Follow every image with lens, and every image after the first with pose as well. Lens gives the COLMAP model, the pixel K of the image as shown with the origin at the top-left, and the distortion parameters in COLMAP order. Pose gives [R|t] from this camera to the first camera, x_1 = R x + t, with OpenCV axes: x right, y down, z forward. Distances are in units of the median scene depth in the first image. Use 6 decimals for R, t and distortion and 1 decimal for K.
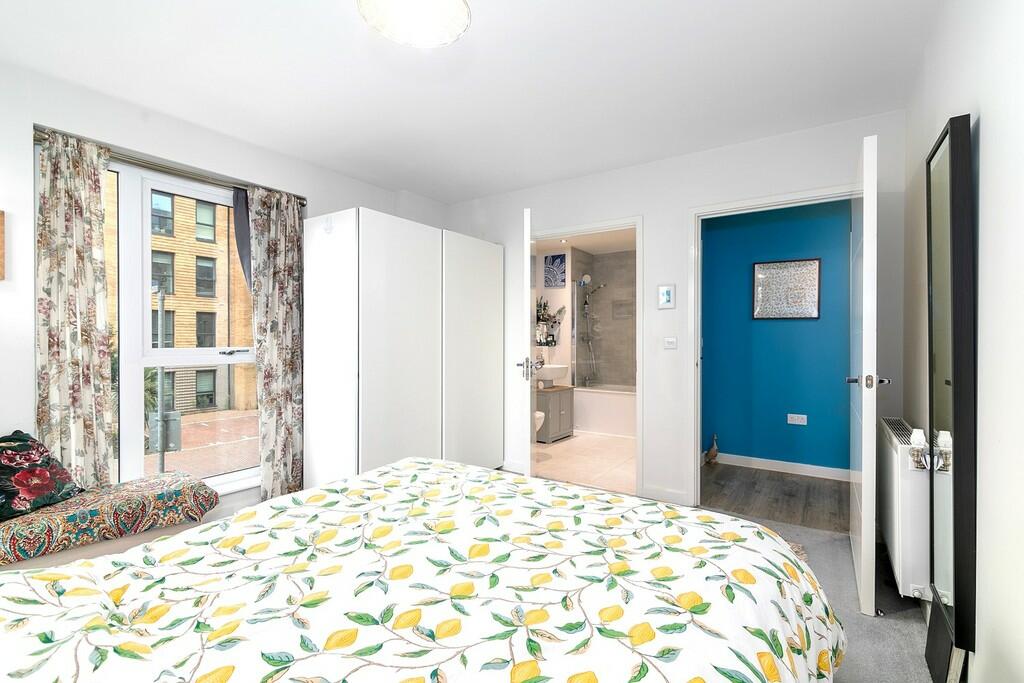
lens RADIAL K [[473.7, 0, 509.8], [0, 473.7, 340.9], [0, 0, 1]] dist [-0.004502, 0.000343]
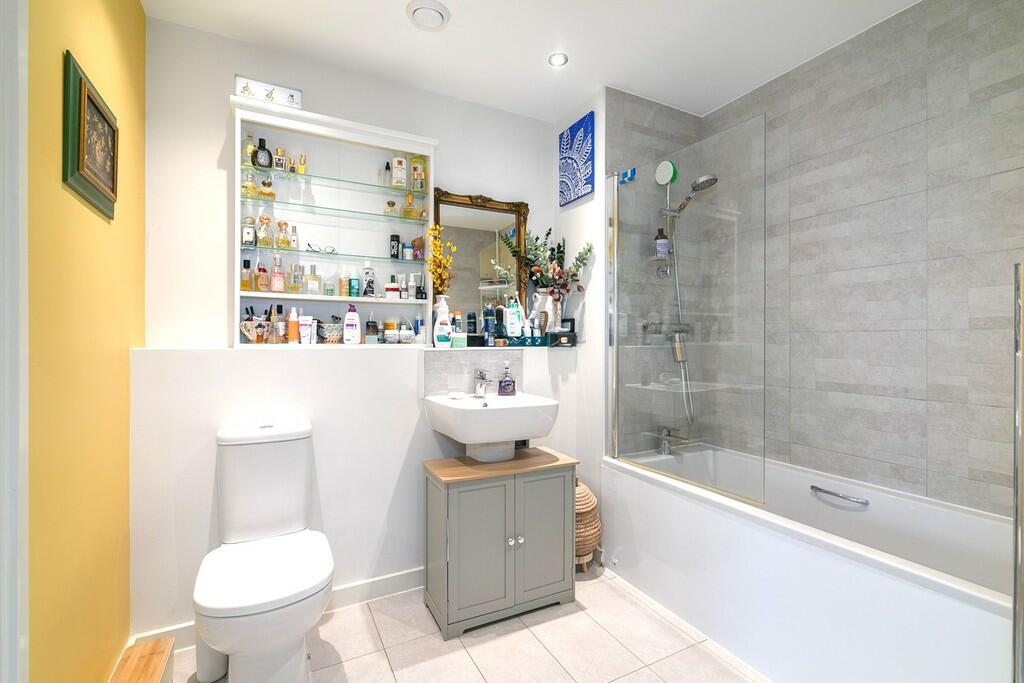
lens RADIAL K [[473.7, 0, 519.1], [0, 473.7, 339.1], [0, 0, 1]] dist [-0.004502, 0.000343]
pose [[0.883426, -0.006733, -0.468523, 0.243112], [-0.001349, 0.999856, -0.016912, 0.011270], [0.468570, 0.015573, 0.883289, 0.623568]]
